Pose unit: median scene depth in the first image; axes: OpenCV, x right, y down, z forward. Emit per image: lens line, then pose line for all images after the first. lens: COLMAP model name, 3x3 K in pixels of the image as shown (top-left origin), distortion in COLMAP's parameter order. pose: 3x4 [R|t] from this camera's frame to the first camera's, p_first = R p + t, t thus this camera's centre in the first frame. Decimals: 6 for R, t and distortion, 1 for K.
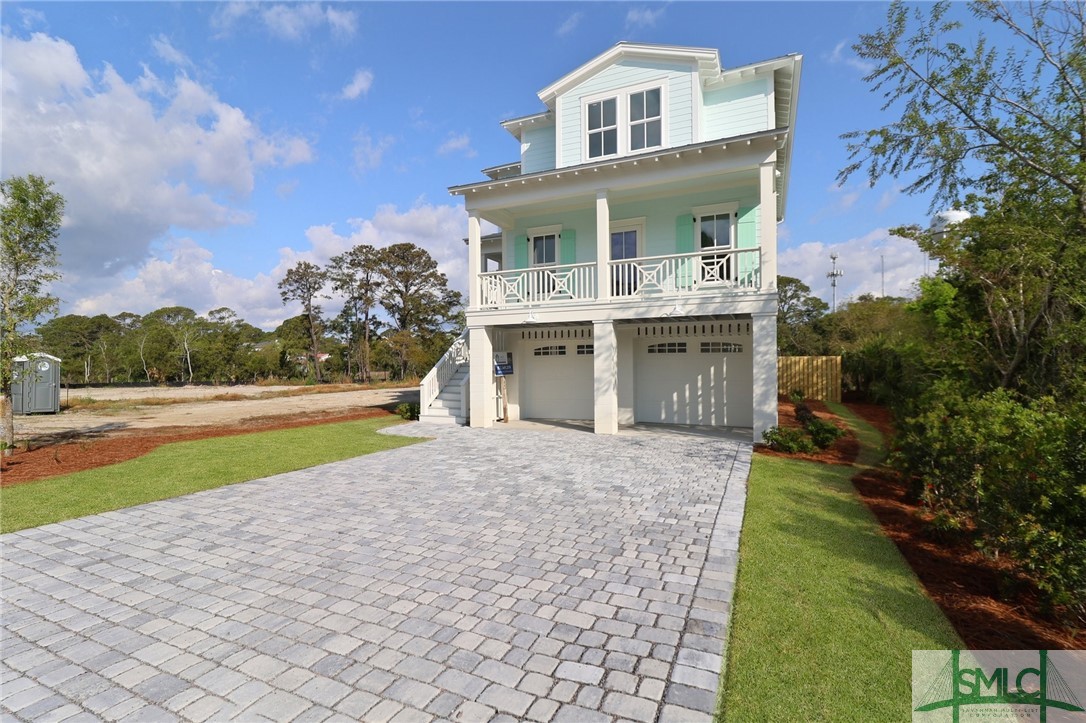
lens RADIAL K [[507.7, 0, 526.0], [0, 507.7, 365.5], [0, 0, 1]] dist [-0.010086, -0.000366]
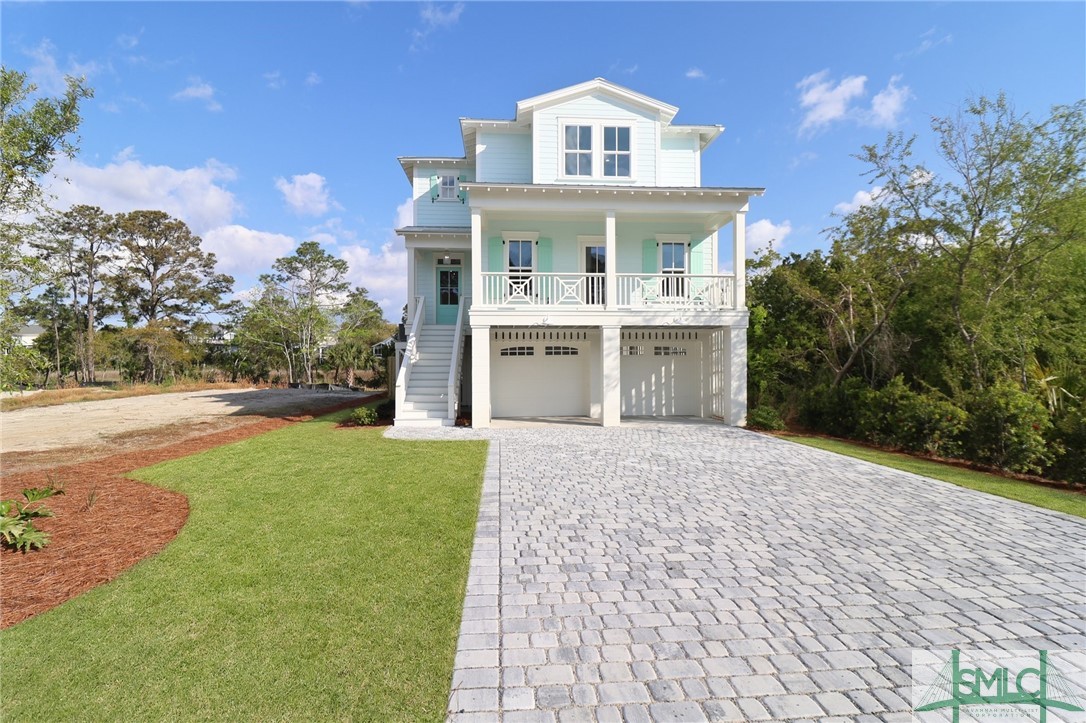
lens RADIAL K [[507.7, 0, 526.0], [0, 507.7, 365.5], [0, 0, 1]] dist [-0.010086, -0.000366]
pose [[0.878603, 0.000925, 0.477551, -0.486889], [-0.002739, 0.999991, 0.003103, -0.003077], [-0.477544, -0.004034, 0.878598, 0.083999]]
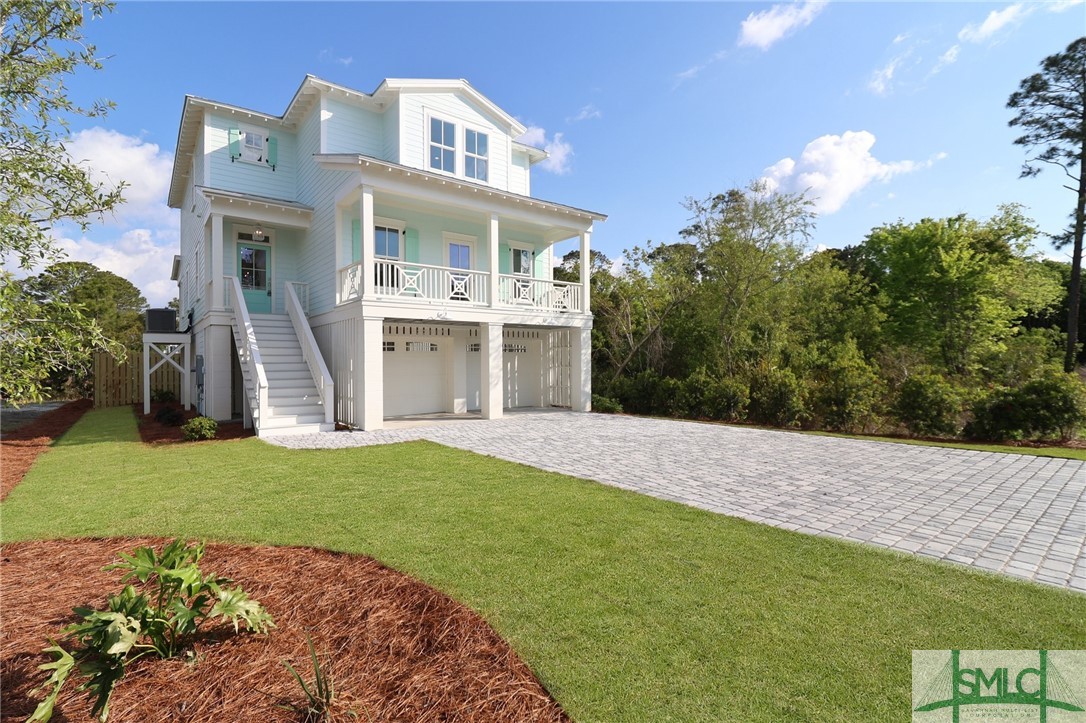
lens RADIAL K [[510.1, 0, 533.3], [0, 510.1, 370.5], [0, 0, 1]] dist [-0.023670, -0.000327]
pose [[0.441193, -0.012600, 0.897324, -0.771631], [0.003494, 0.999918, 0.012323, 0.006575], [-0.897405, -0.002301, 0.441201, 0.345159]]
